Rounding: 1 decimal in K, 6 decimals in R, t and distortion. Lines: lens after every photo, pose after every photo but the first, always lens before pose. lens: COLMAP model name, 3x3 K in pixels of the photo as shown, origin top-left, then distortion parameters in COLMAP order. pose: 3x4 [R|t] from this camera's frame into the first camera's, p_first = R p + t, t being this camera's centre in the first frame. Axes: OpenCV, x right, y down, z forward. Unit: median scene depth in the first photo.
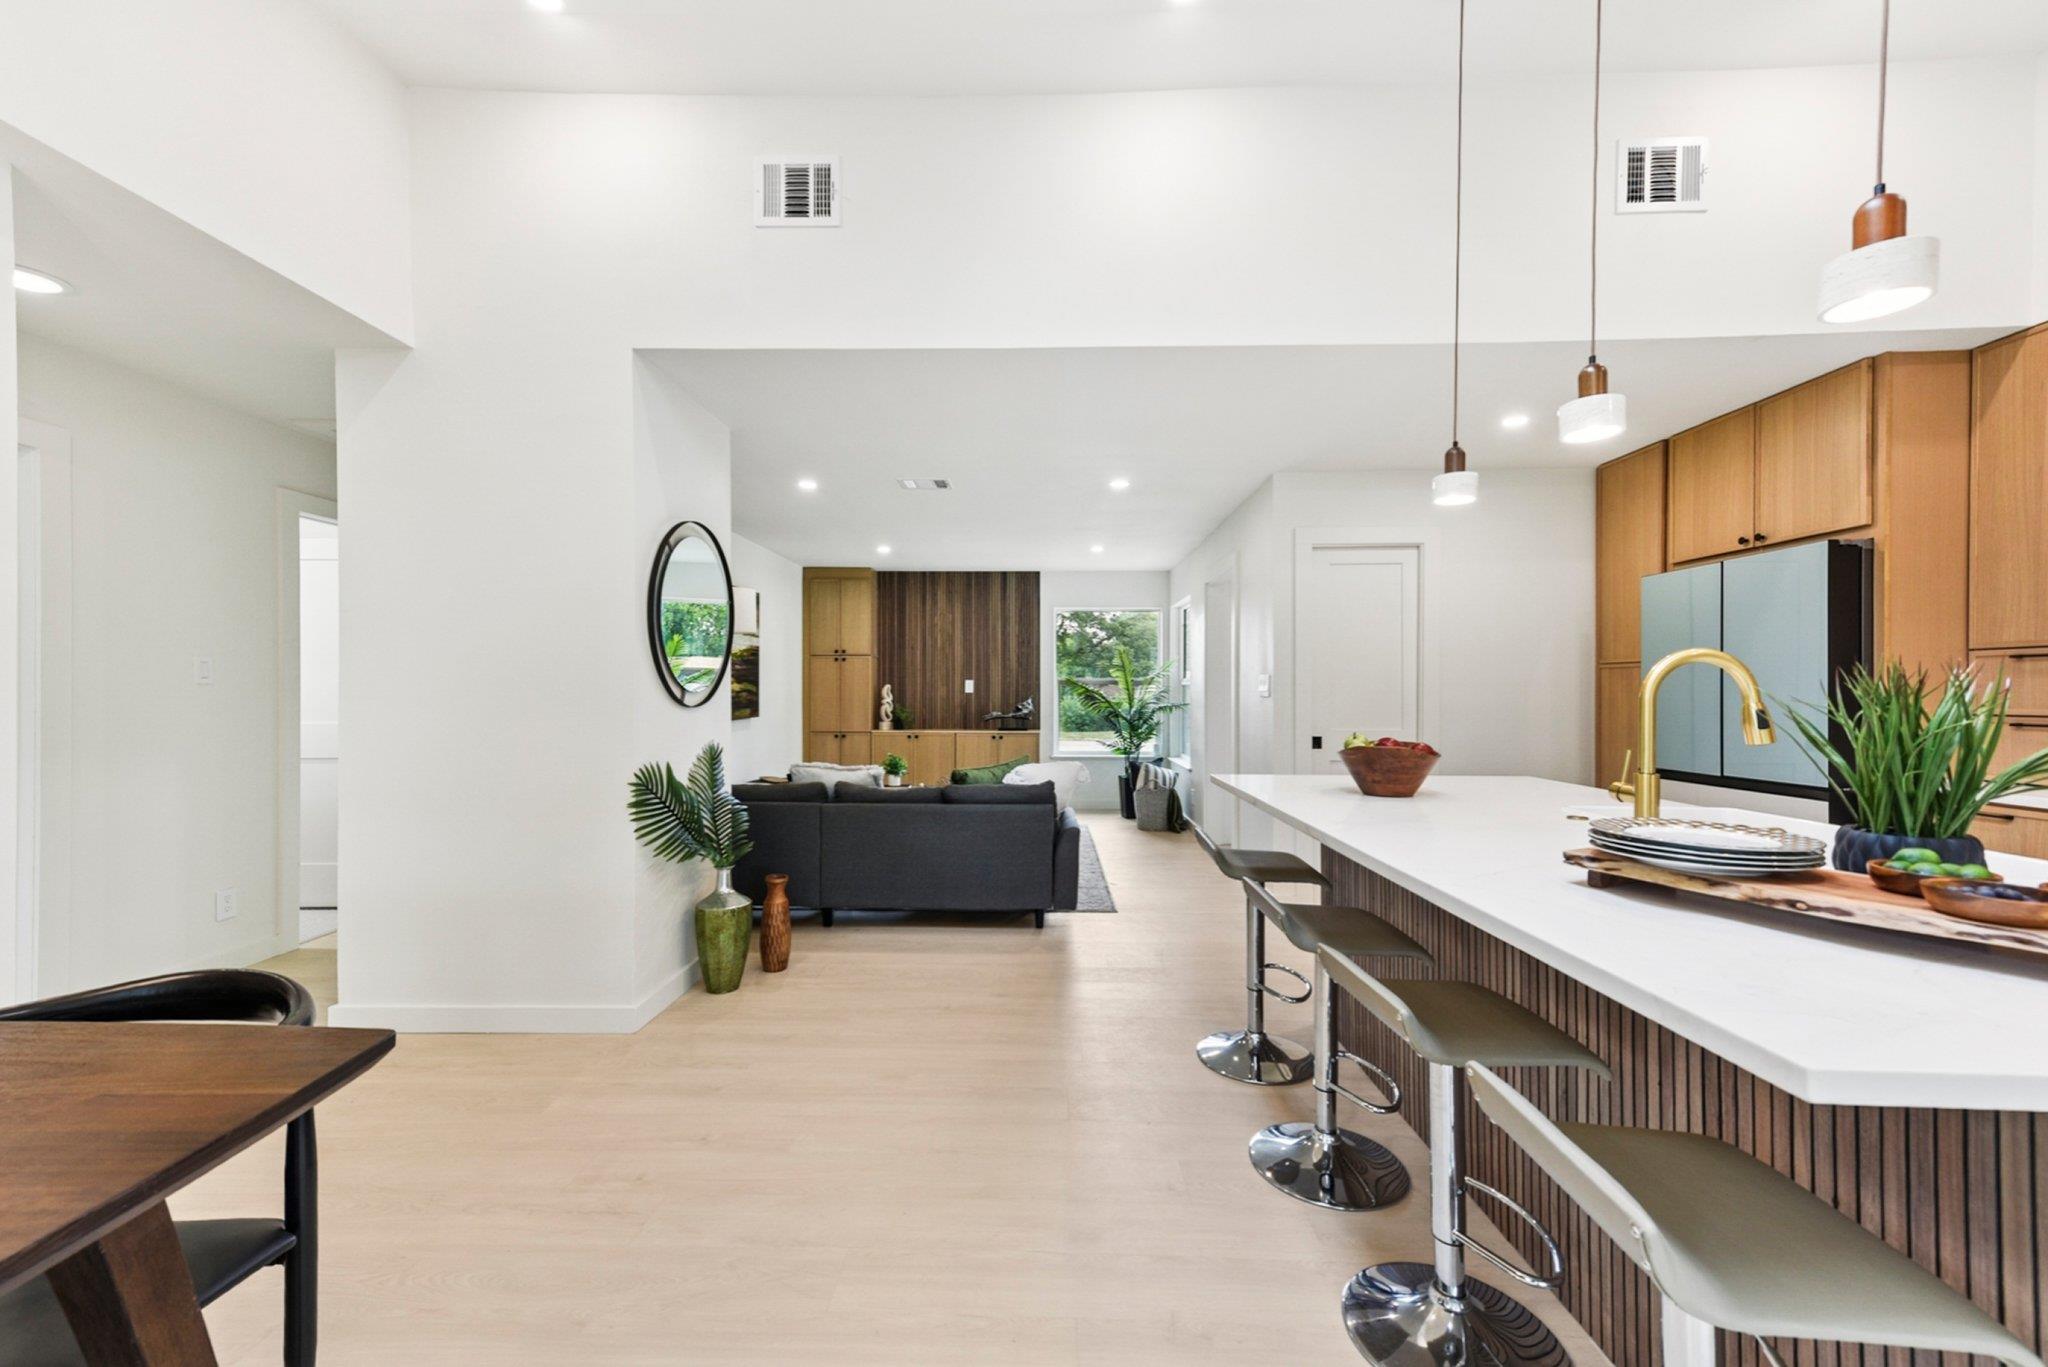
lens RADIAL K [[827.9, 0, 1098.9], [0, 827.9, 681.9], [0, 0, 1]] dist [0.031142, 0.000415]
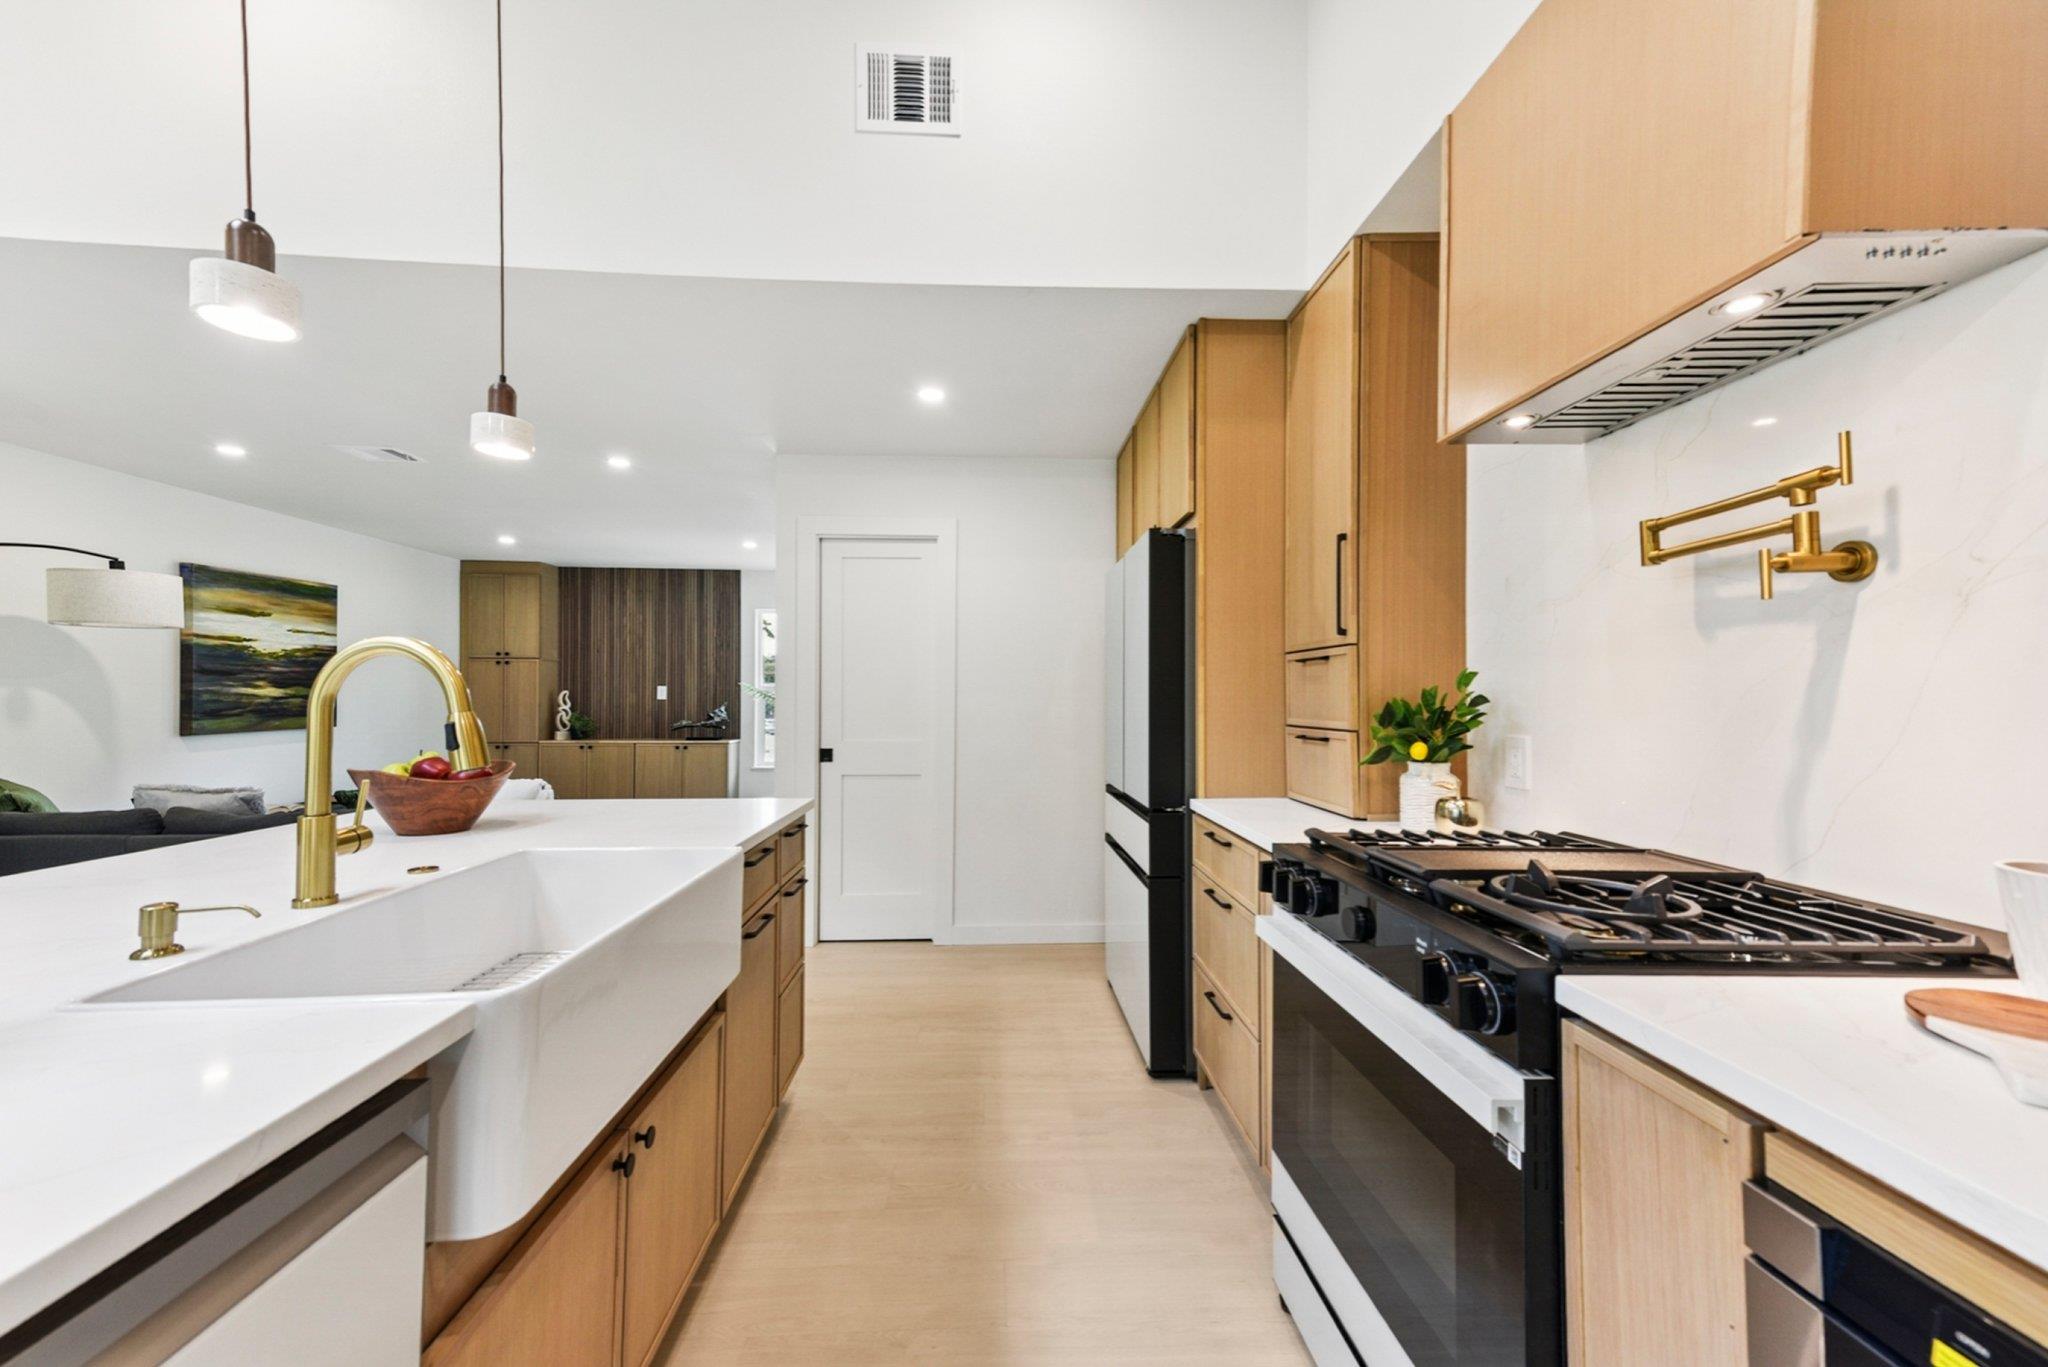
lens RADIAL K [[827.9, 0, 1045.2], [0, 827.9, 684.9], [0, 0, 1]] dist [0.031142, 0.000415]
pose [[0.997283, 0.003405, 0.073582, 0.201803], [-0.003007, 0.999980, -0.005530, 0.000463], [-0.073599, 0.005294, 0.997274, 0.042279]]
